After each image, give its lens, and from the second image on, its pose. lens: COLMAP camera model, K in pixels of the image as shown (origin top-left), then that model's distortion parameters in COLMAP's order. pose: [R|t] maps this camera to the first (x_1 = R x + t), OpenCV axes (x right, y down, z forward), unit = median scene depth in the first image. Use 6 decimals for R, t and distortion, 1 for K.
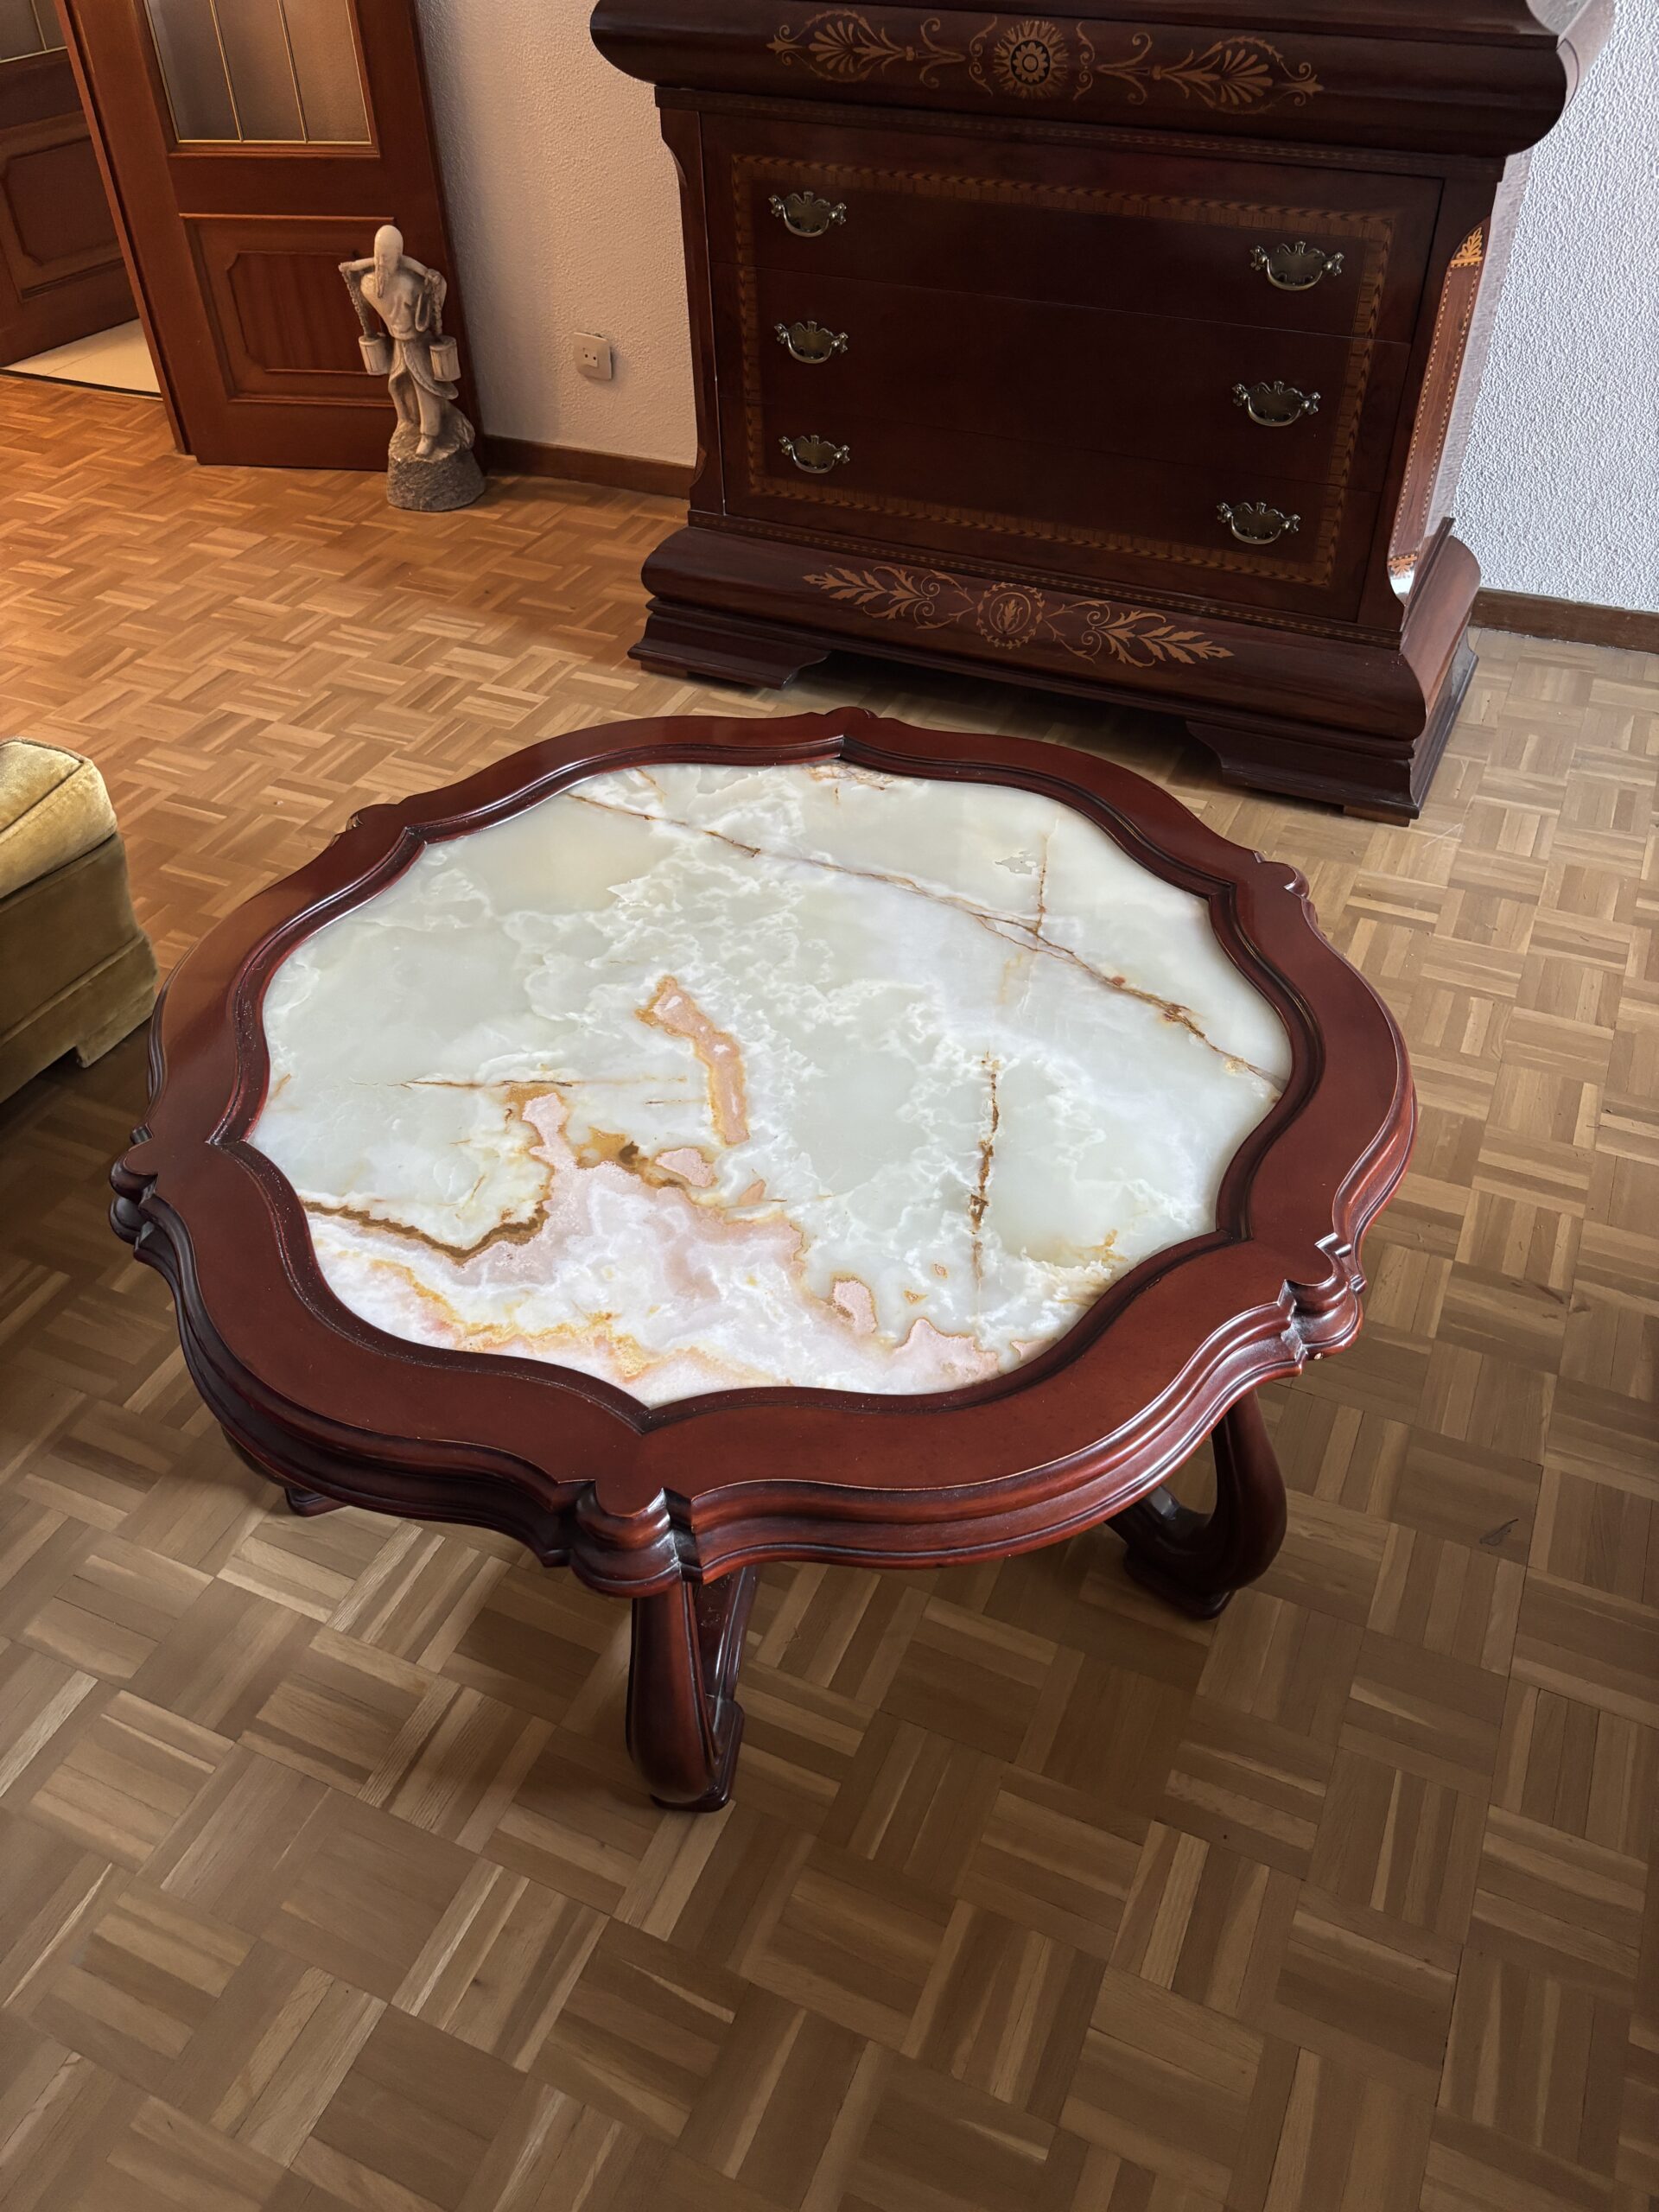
lens RADIAL K [[1690.1, 0, 823.1], [0, 1690.1, 1098.2], [0, 0, 1]] dist [0.066371, -0.146367]
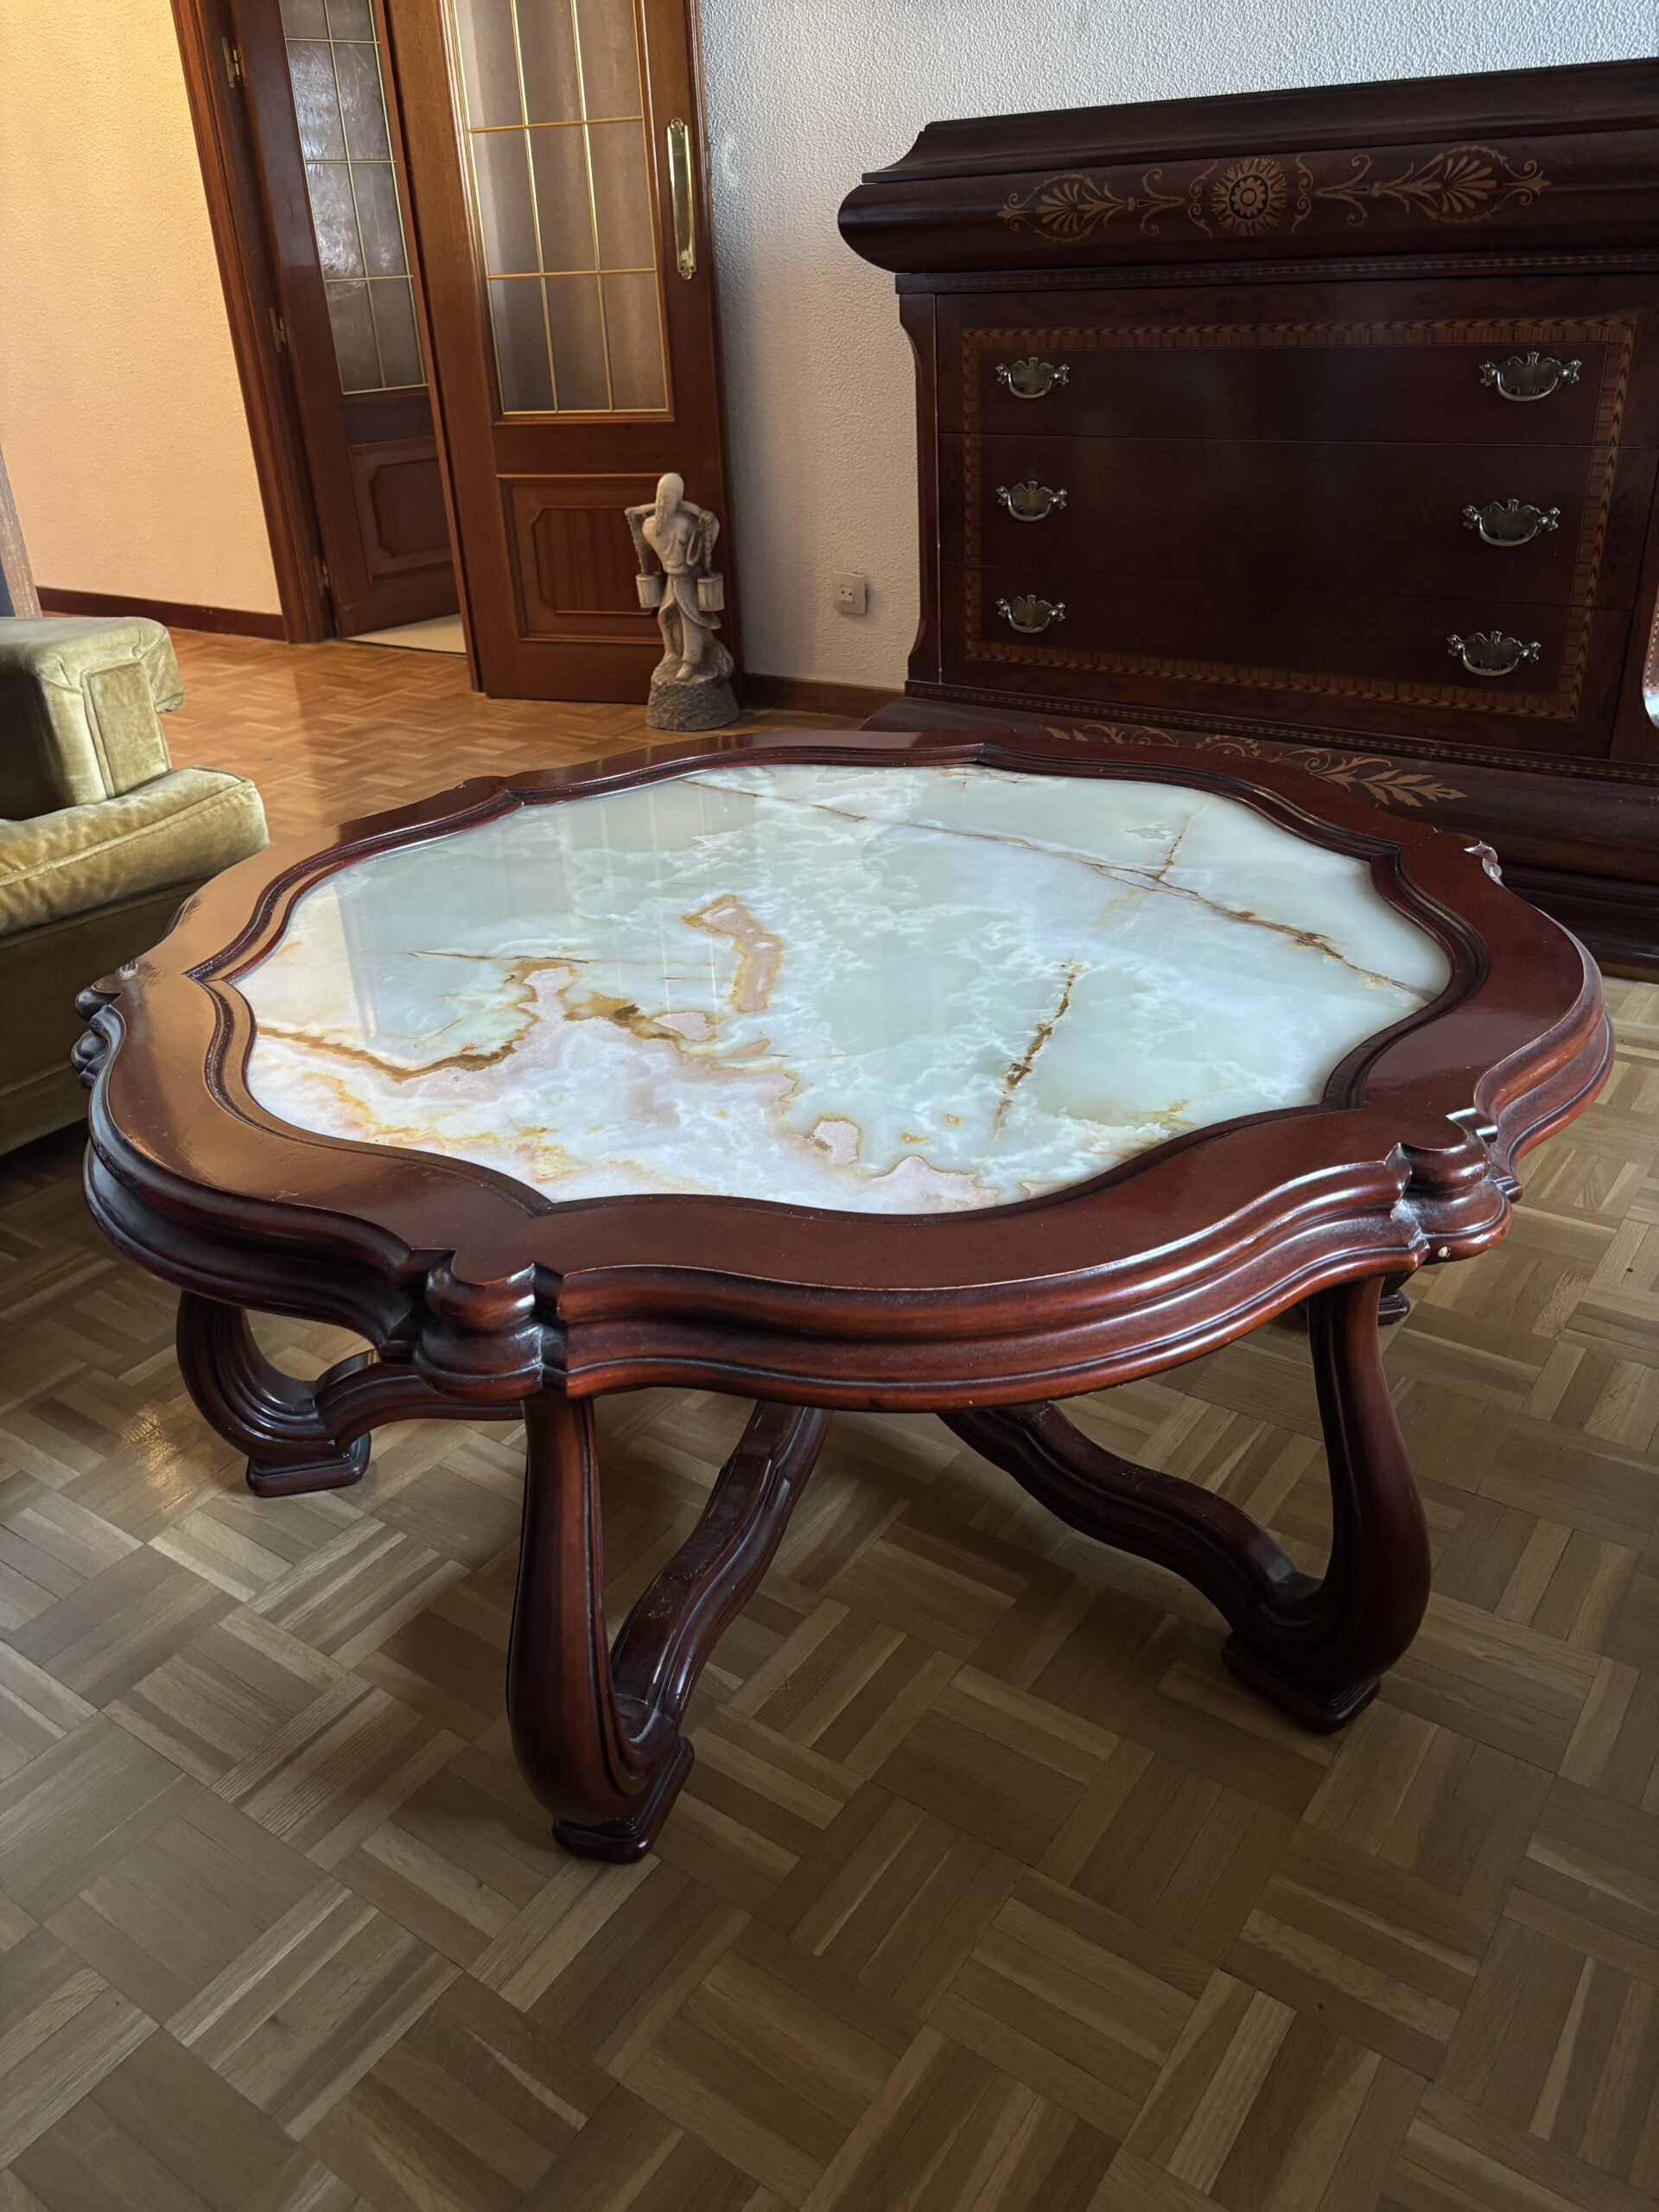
lens RADIAL K [[1682.7, 0, 811.2], [0, 1682.7, 1079.4], [0, 0, 1]] dist [0.044946, -0.082835]
pose [[0.979709, 0.062014, -0.190592, 0.126976], [-0.108348, 0.963873, -0.243329, 0.234468], [0.168617, 0.259041, 0.951034, 0.186057]]
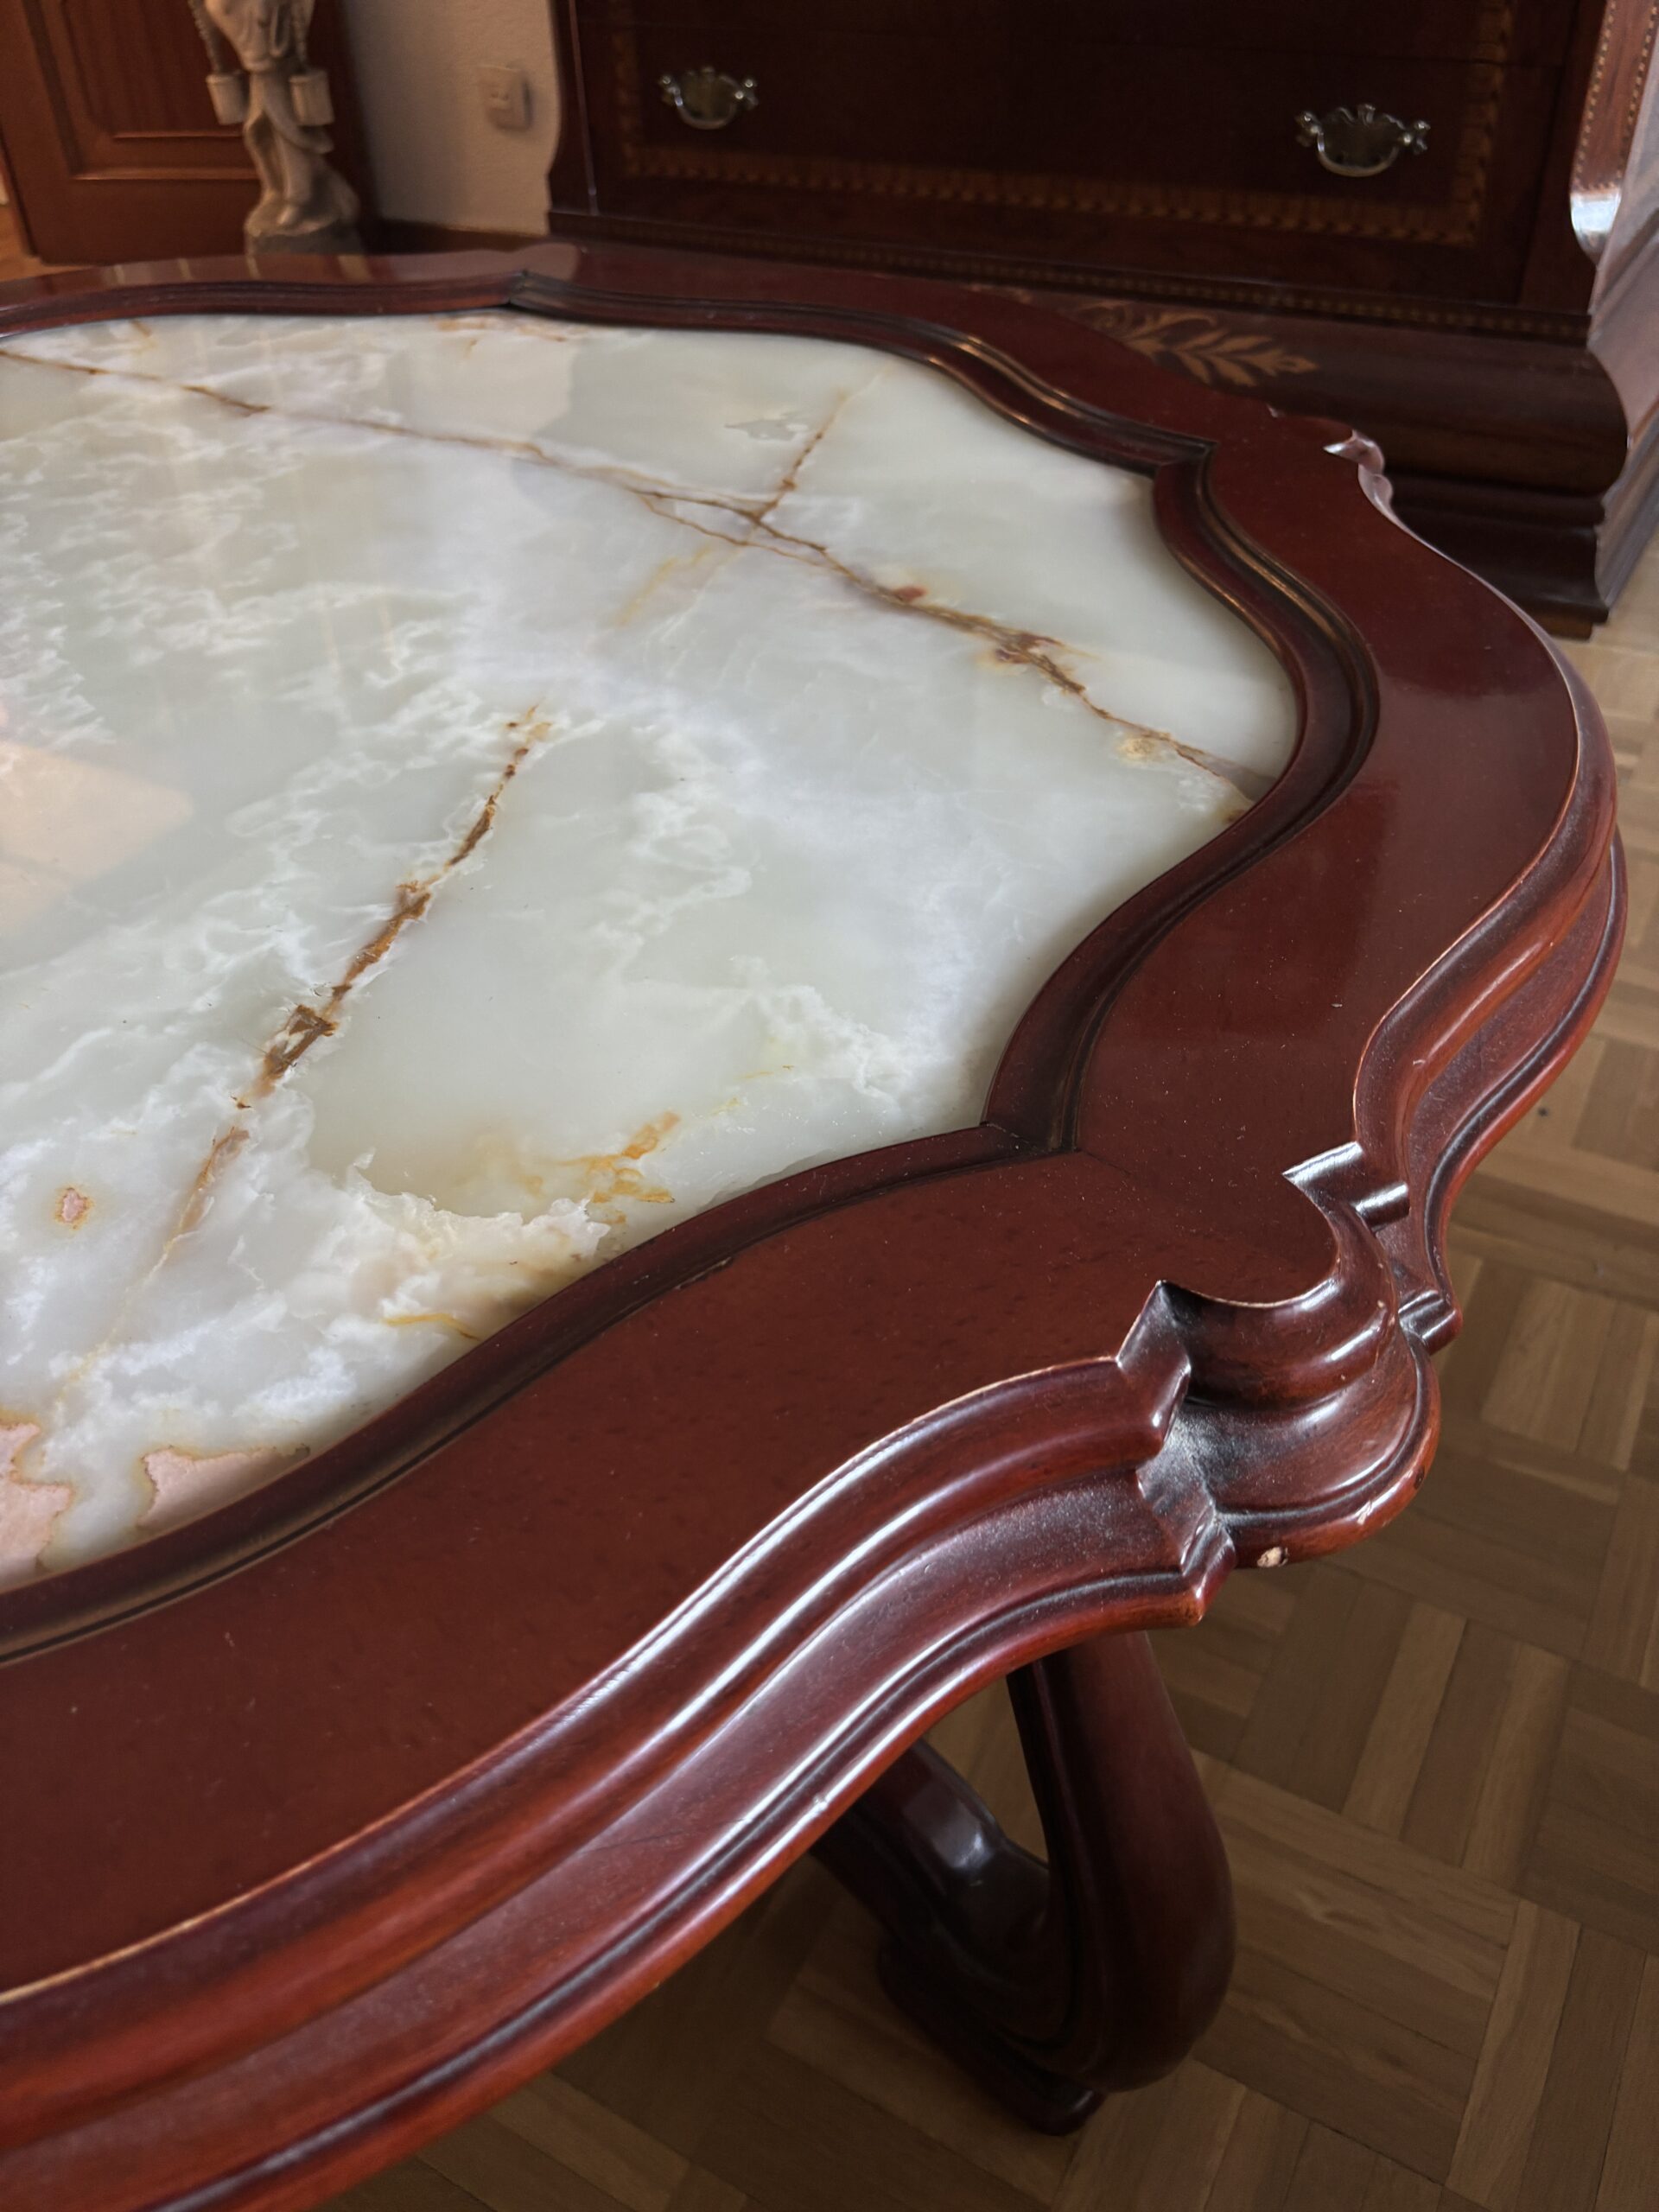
lens RADIAL K [[1705.2, 0, 843.7], [0, 1705.2, 1104.2], [0, 0, 1]] dist [0.015449, -0.055522]
pose [[0.996827, 0.041777, -0.067760, 0.190699], [-0.043912, 0.998575, -0.030330, 0.071130], [0.066396, 0.033210, 0.997241, 0.572365]]
